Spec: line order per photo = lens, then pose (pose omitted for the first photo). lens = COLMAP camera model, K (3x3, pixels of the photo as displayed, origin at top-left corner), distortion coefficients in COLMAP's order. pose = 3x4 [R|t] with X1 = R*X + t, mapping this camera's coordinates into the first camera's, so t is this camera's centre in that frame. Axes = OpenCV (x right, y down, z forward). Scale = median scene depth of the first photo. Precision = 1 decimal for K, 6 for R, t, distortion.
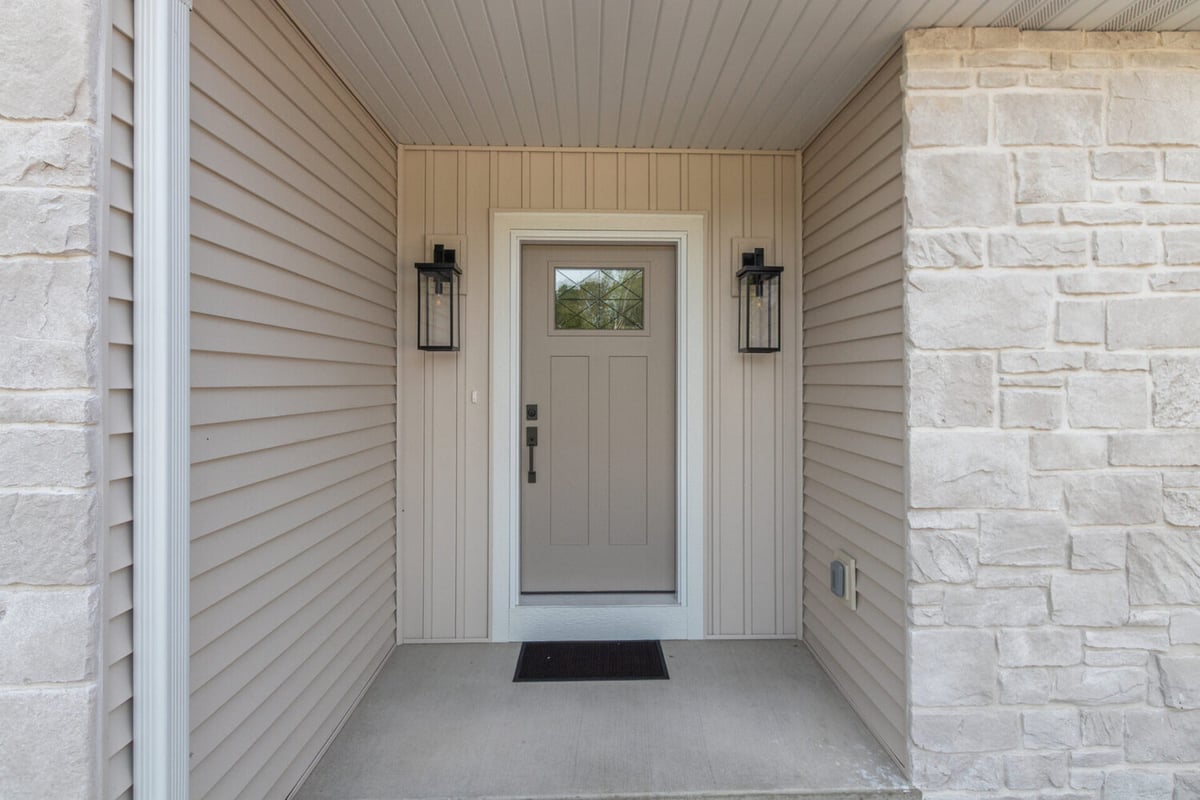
lens RADIAL K [[639.1, 0, 623.4], [0, 639.1, 381.5], [0, 0, 1]] dist [0.001466, 0.000057]
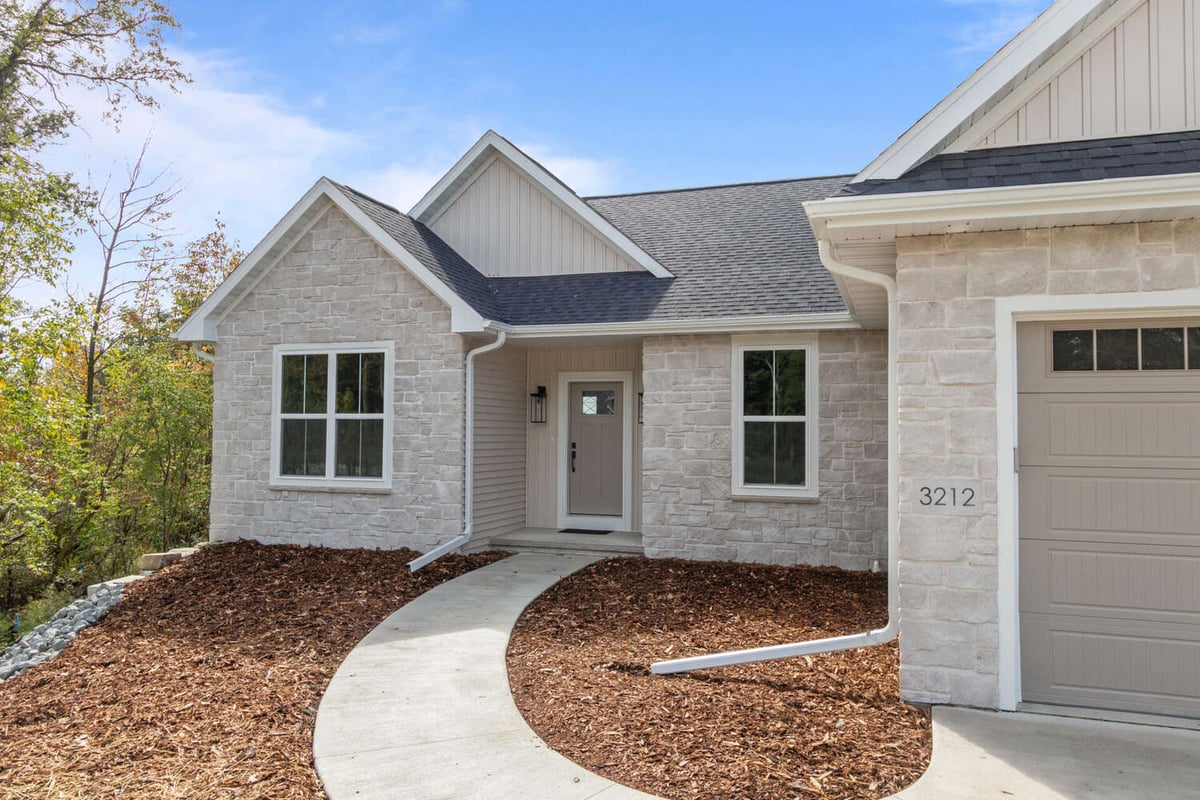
lens RADIAL K [[859.3, 0, 600.0], [0, 859.3, 400.0], [0, 0, 1]] dist [0.004794, -0.000486]
pose [[0.931582, -0.009163, -0.363415, 1.985711], [-0.004683, 0.999297, -0.037200, -0.013338], [0.363500, 0.036357, 0.930884, -3.614528]]
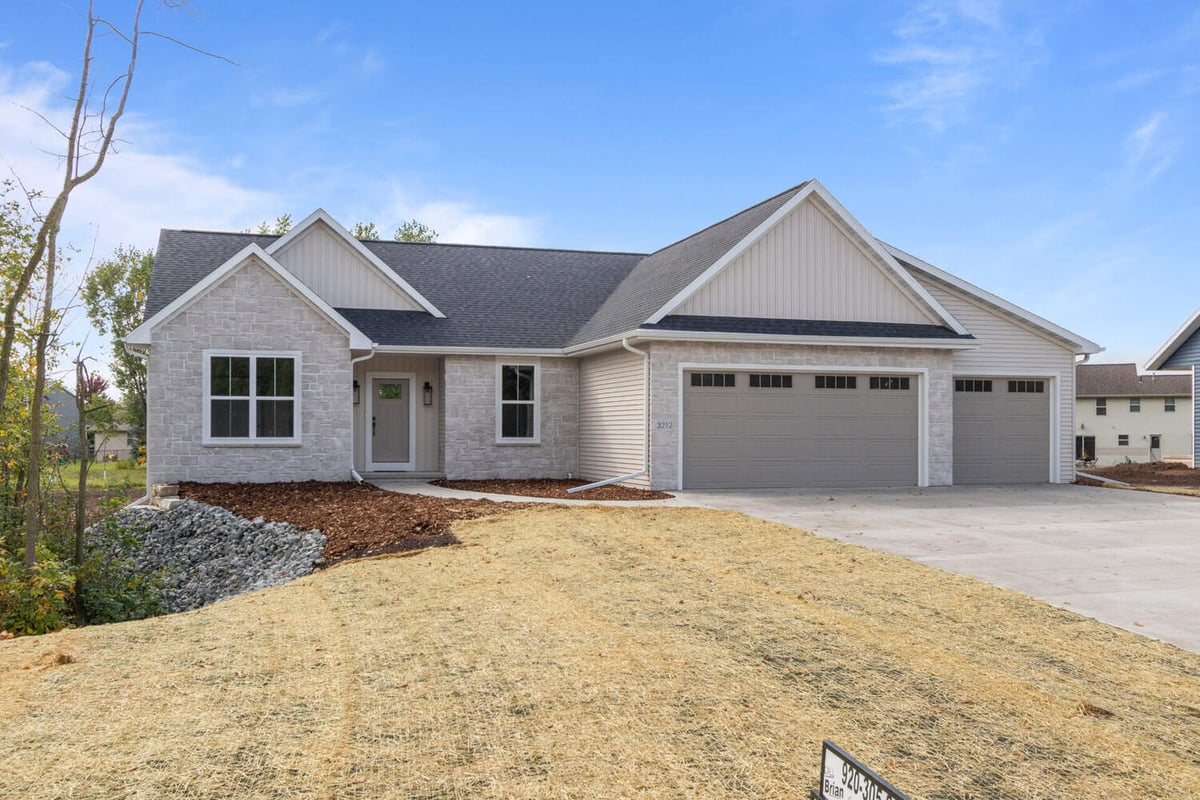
lens RADIAL K [[1040.1, 0, 573.6], [0, 1040.1, 434.8], [0, 0, 1]] dist [0.006399, 0.001737]
pose [[0.975066, -0.000580, 0.221914, -0.603037], [-0.000772, 0.999982, 0.006008, 0.176386], [-0.221914, -0.006030, 0.975048, -9.328140]]
